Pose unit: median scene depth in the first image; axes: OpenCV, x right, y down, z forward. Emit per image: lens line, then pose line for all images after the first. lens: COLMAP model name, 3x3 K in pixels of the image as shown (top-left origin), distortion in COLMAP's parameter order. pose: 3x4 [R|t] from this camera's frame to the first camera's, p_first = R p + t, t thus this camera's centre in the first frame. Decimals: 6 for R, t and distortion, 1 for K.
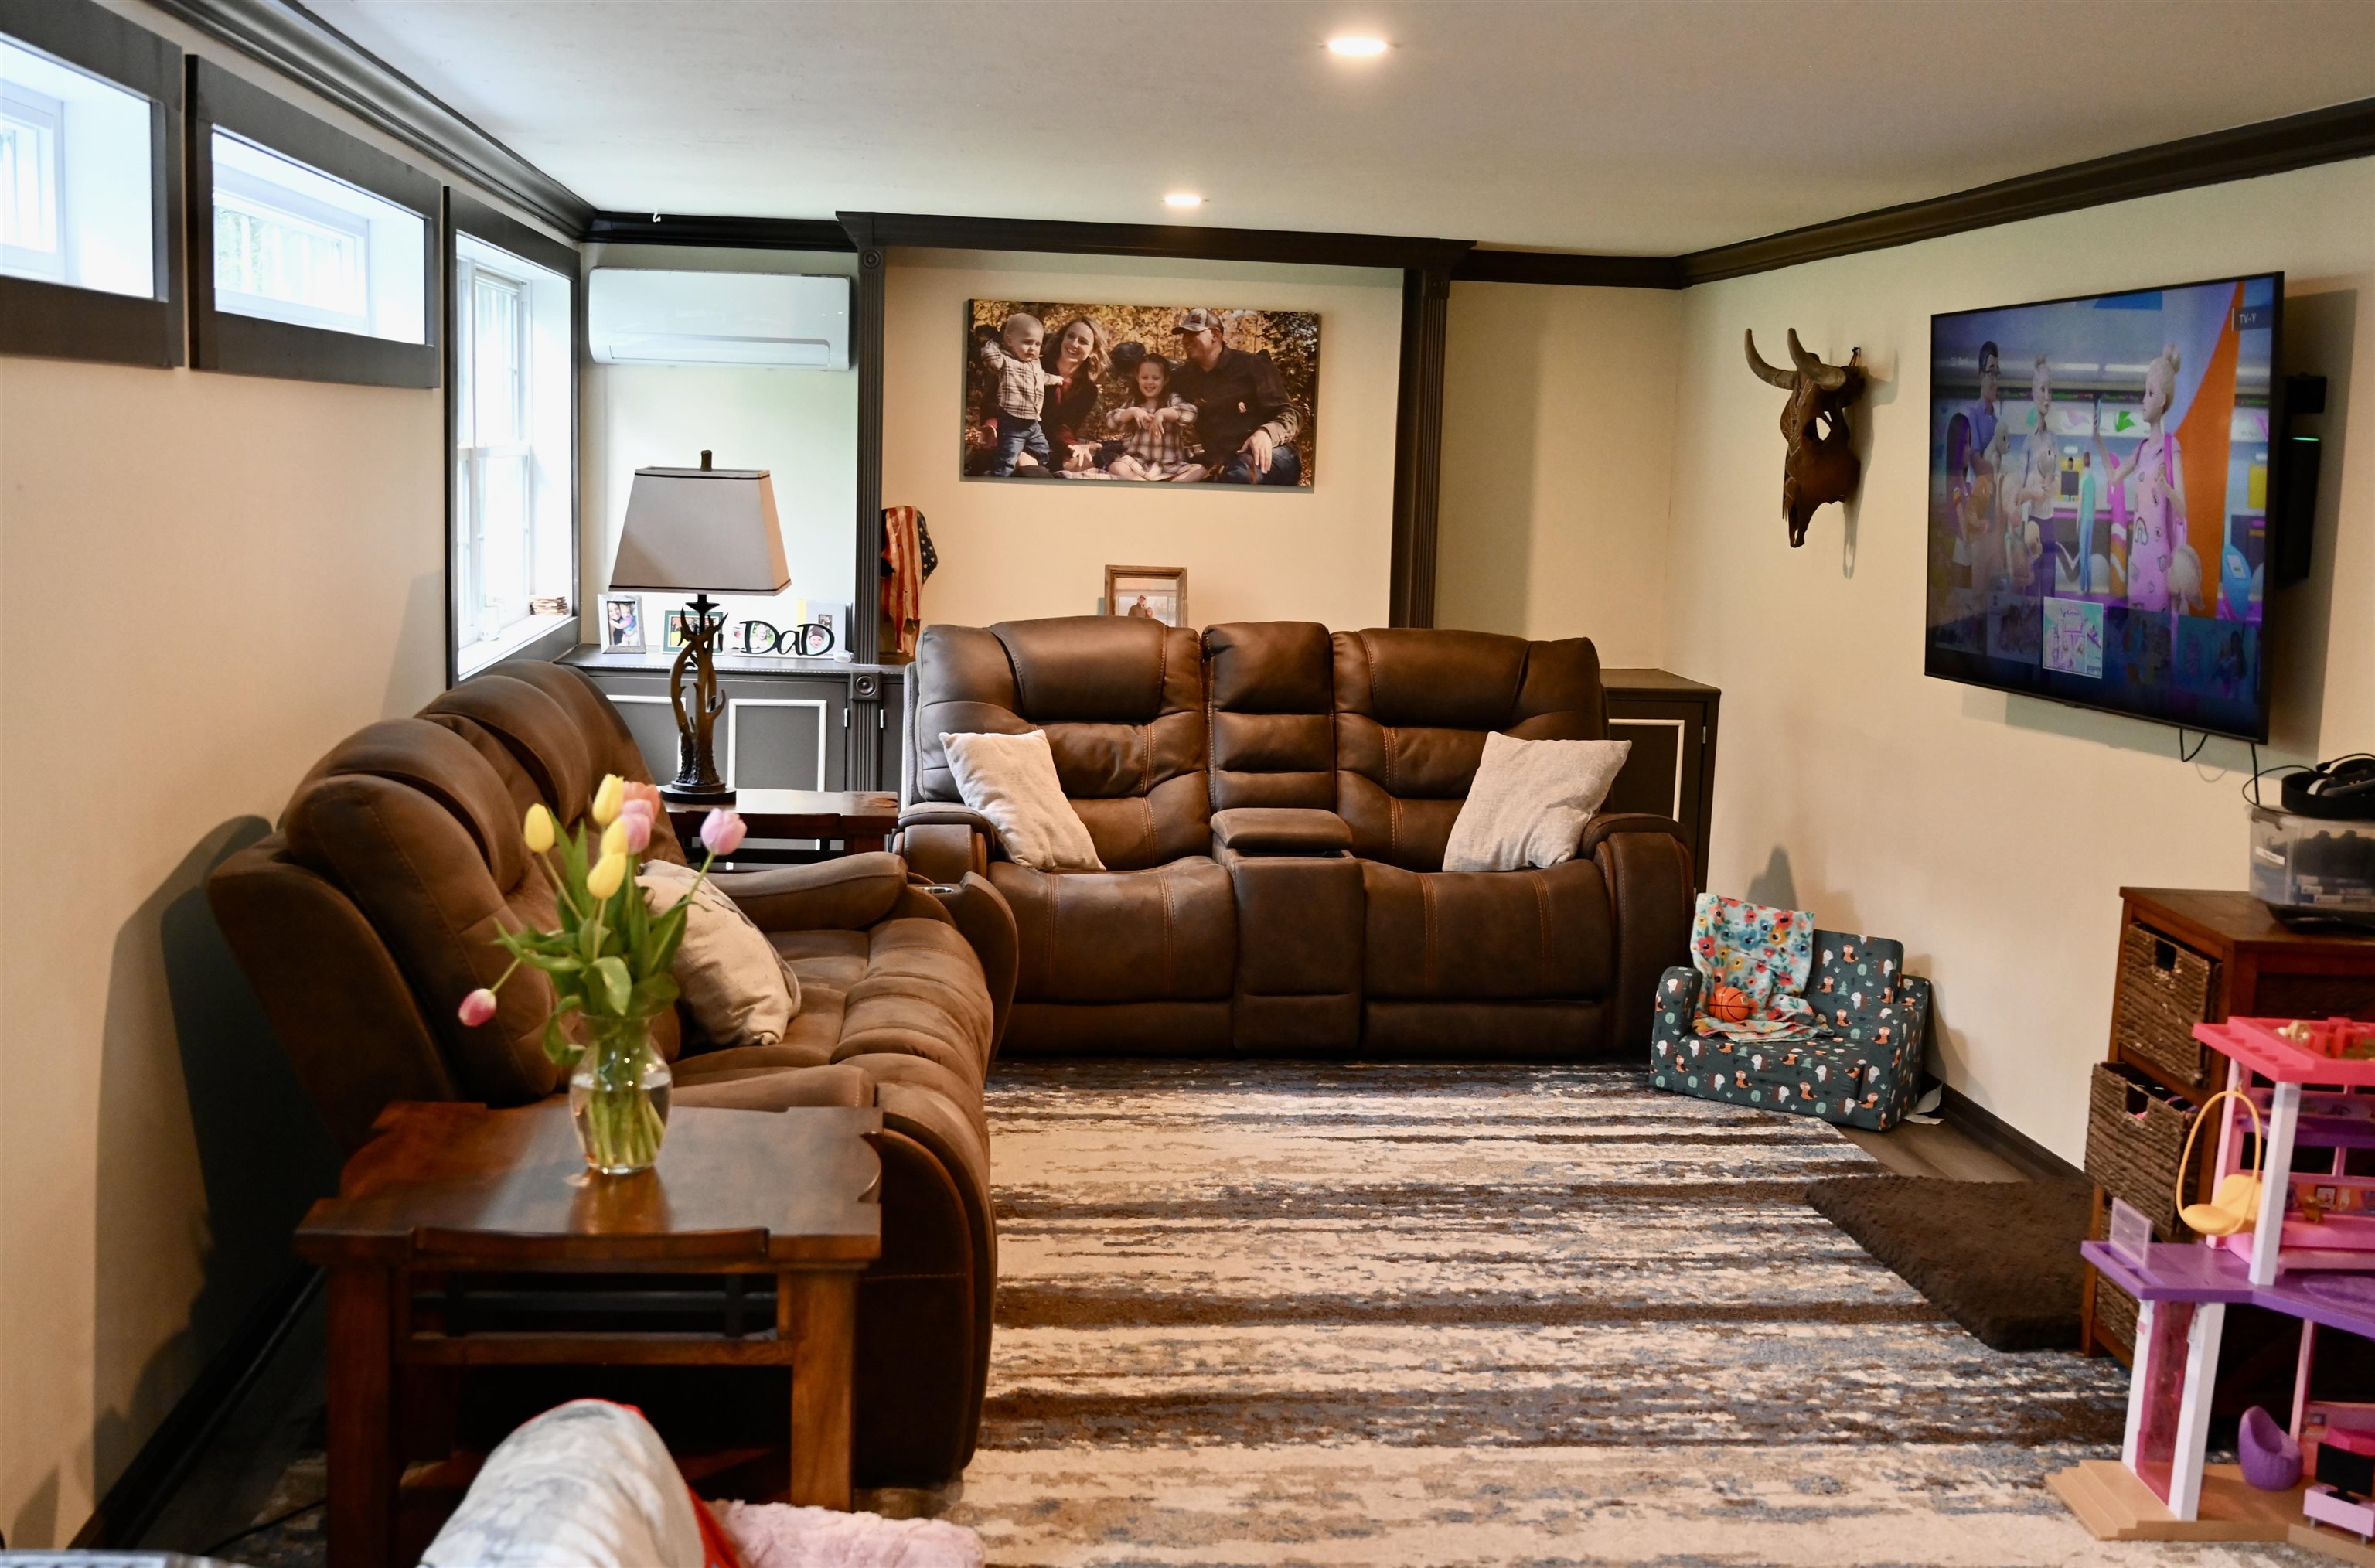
lens RADIAL K [[2685.7, 0, 1190.3], [0, 2685.7, 822.8], [0, 0, 1]] dist [-0.007880, 0.012841]
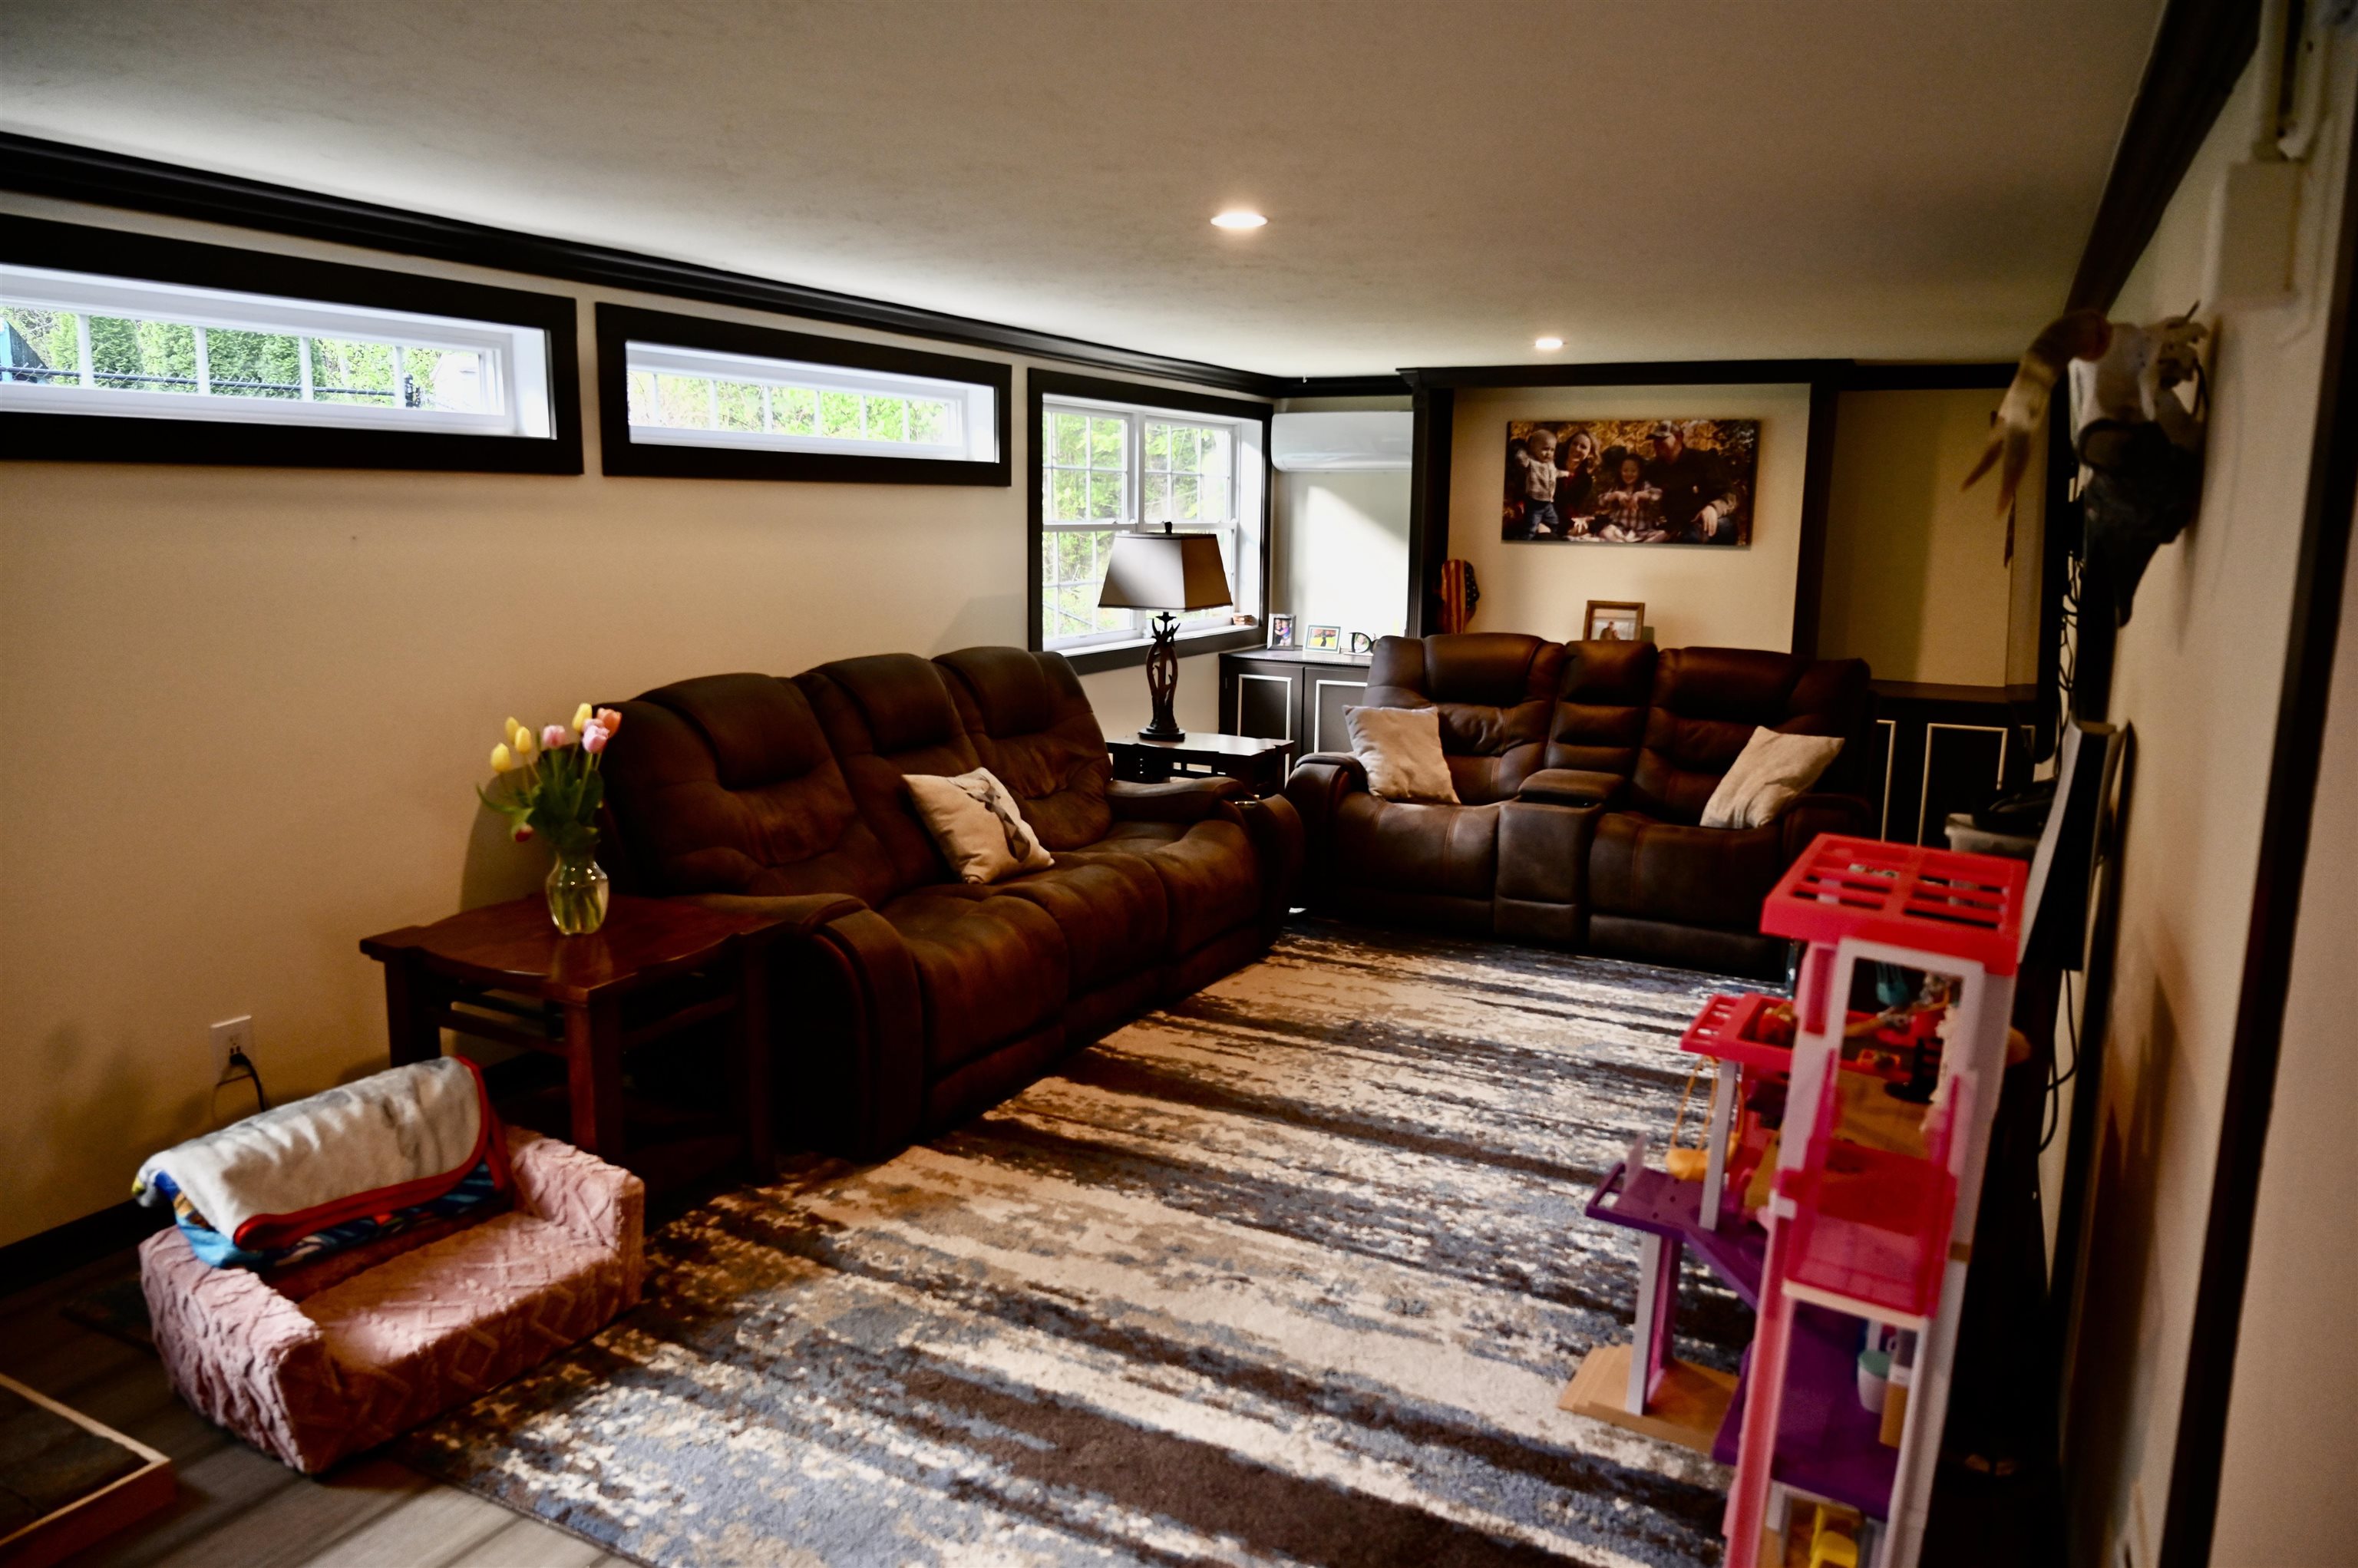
lens RADIAL K [[1614.2, 0, 1179.0], [0, 1614.2, 784.0], [0, 0, 1]] dist [0.006045, 0.005764]
pose [[0.830644, 0.075964, -0.551597, 0.360300], [-0.067897, 0.997076, 0.035068, -0.015383], [0.552648, 0.008323, 0.833373, 0.188800]]
